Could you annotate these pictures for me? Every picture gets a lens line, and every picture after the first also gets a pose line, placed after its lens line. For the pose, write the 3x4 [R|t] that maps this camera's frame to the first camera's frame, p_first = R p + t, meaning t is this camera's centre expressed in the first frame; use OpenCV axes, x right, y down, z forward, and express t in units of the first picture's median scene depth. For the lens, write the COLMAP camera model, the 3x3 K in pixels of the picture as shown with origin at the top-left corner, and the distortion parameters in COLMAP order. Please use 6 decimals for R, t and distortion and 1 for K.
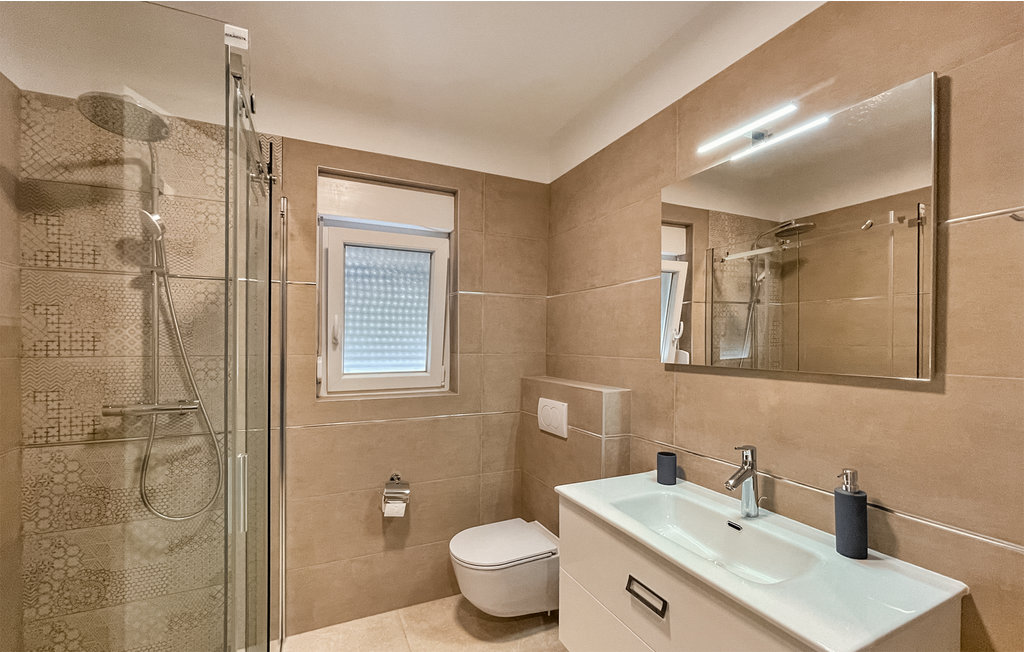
lens RADIAL K [[423.1, 0, 512.7], [0, 423.1, 342.6], [0, 0, 1]] dist [-0.000529, 0.000659]
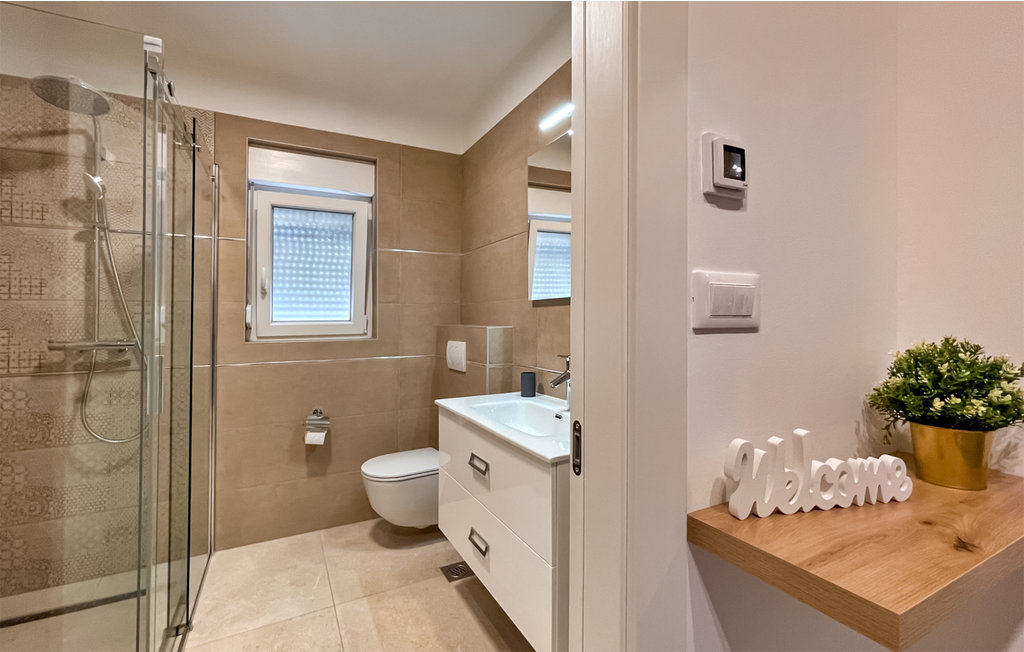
lens RADIAL K [[433.3, 0, 504.6], [0, 433.3, 309.1], [0, 0, 1]] dist [0.000692, -0.001331]
pose [[0.999104, -0.008038, 0.041553, 0.210013], [0.008976, 0.999708, -0.022422, 0.091449], [-0.041360, 0.022775, 0.998885, -0.215656]]
